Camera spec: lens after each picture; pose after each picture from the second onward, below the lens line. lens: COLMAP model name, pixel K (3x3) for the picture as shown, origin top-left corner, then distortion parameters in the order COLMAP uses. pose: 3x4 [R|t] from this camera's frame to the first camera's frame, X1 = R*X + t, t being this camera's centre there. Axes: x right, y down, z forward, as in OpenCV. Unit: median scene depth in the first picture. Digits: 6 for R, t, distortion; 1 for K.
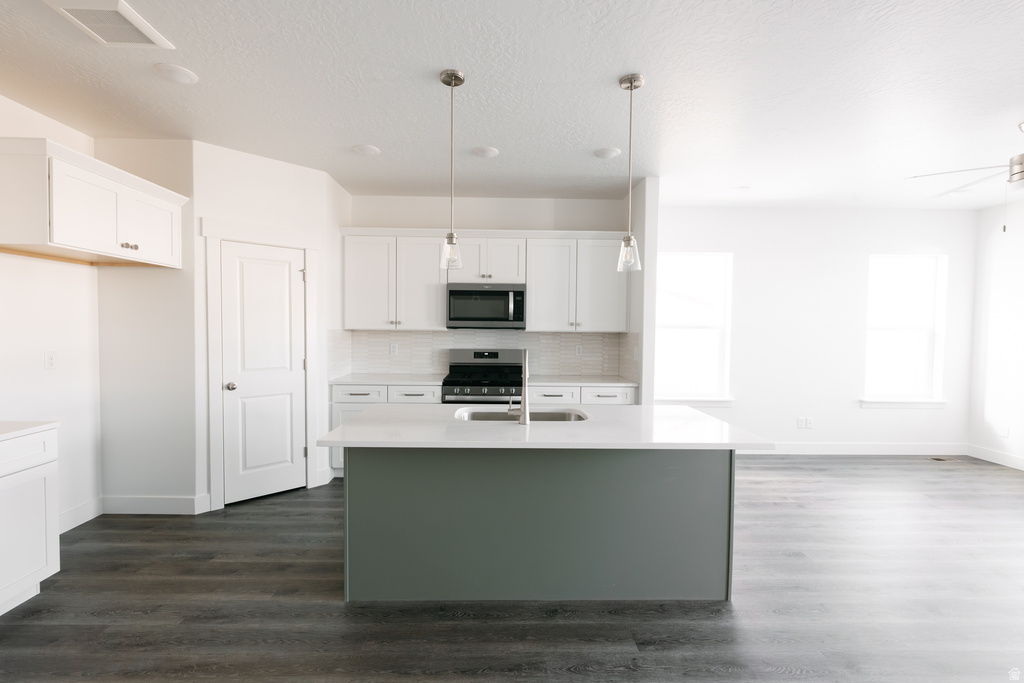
lens RADIAL K [[435.7, 0, 509.5], [0, 435.7, 342.0], [0, 0, 1]] dist [0.000324, 0.001207]
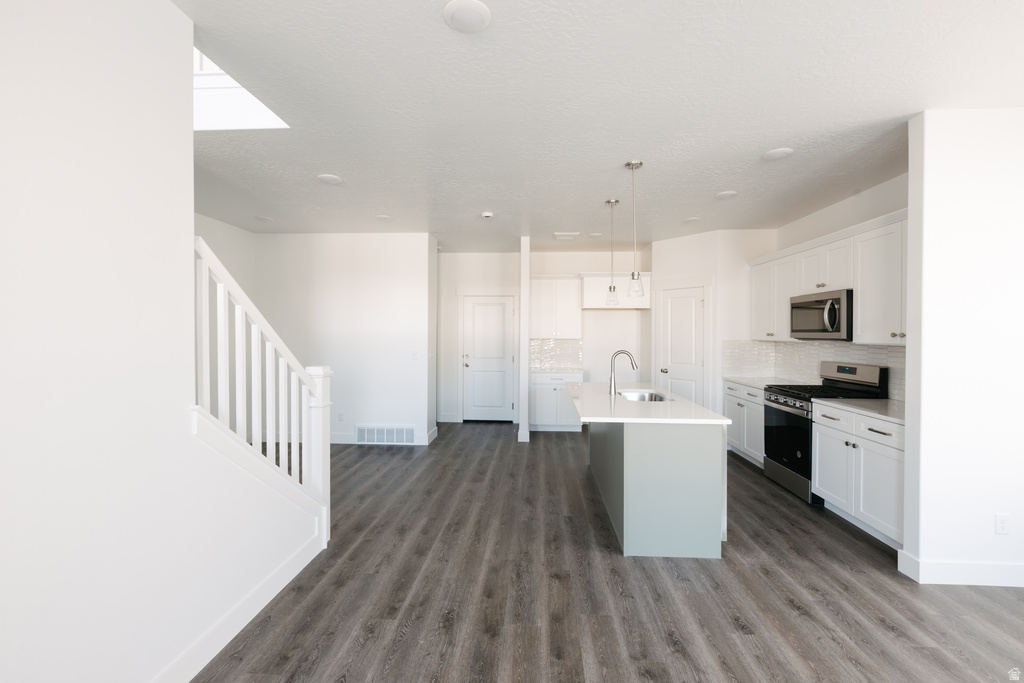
lens RADIAL K [[435.7, 0, 508.6], [0, 435.7, 335.4], [0, 0, 1]] dist [0.000324, 0.001207]
pose [[-0.084018, -0.004463, -0.996454, 0.954085], [-0.039721, 0.999210, -0.001126, -0.013351], [0.995672, 0.039486, -0.084129, 0.403238]]
